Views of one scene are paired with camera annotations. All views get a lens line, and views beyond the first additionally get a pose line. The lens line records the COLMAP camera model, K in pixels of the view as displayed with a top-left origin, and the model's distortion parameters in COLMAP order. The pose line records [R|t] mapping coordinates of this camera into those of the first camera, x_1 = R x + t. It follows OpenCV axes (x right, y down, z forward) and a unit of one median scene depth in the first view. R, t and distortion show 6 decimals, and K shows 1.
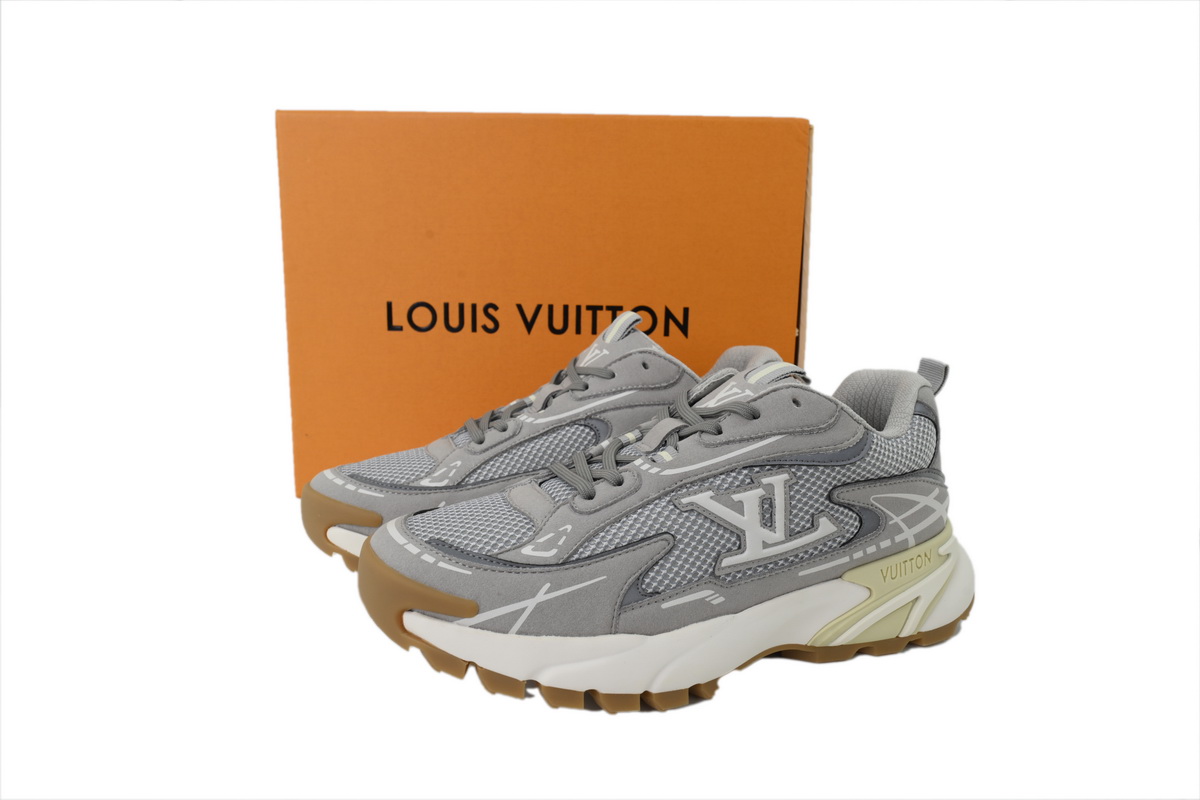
lens RADIAL K [[717.5, 0, 565.7], [0, 717.5, 401.1], [0, 0, 1]] dist [0.002472, -0.000470]
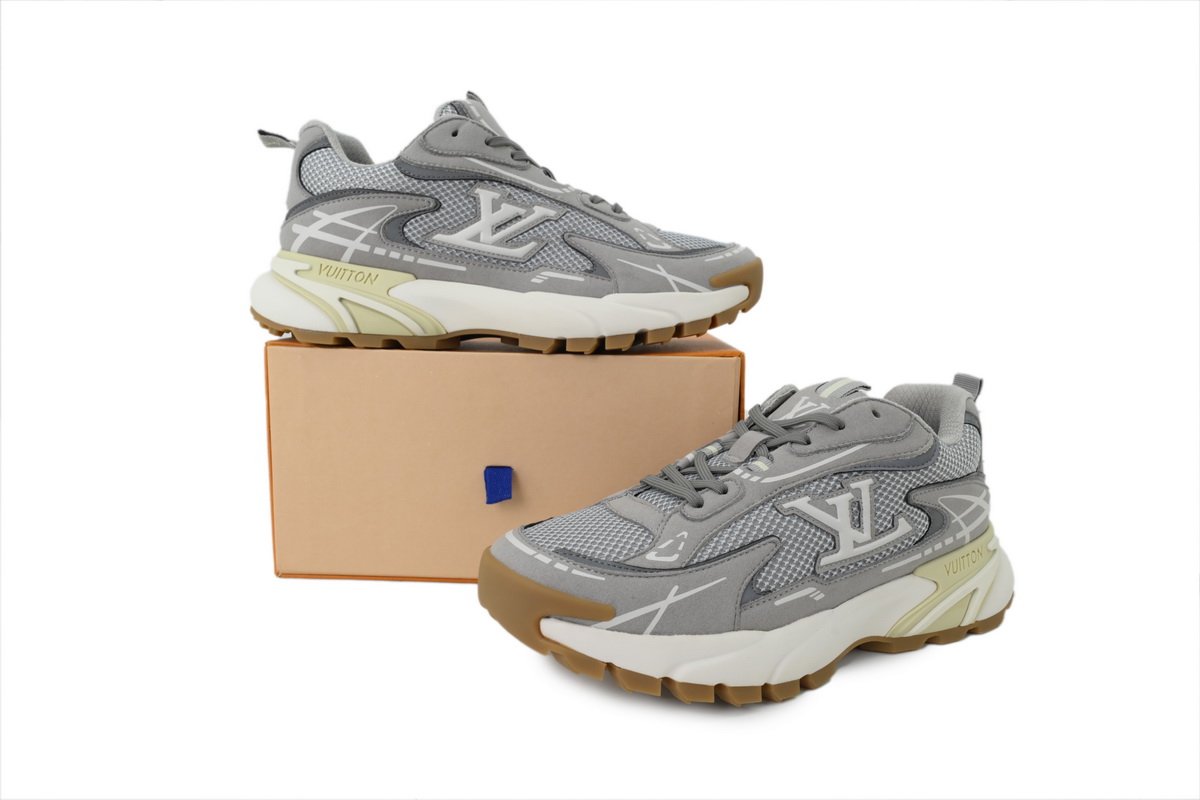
lens RADIAL K [[717.5, 0, 565.7], [0, 717.5, 401.1], [0, 0, 1]] dist [0.002472, -0.000470]
pose [[0.995816, -0.017134, 0.089758, -0.261368], [0.020089, 0.999282, -0.032123, 0.008445], [-0.089144, 0.033792, 0.995445, -0.058554]]
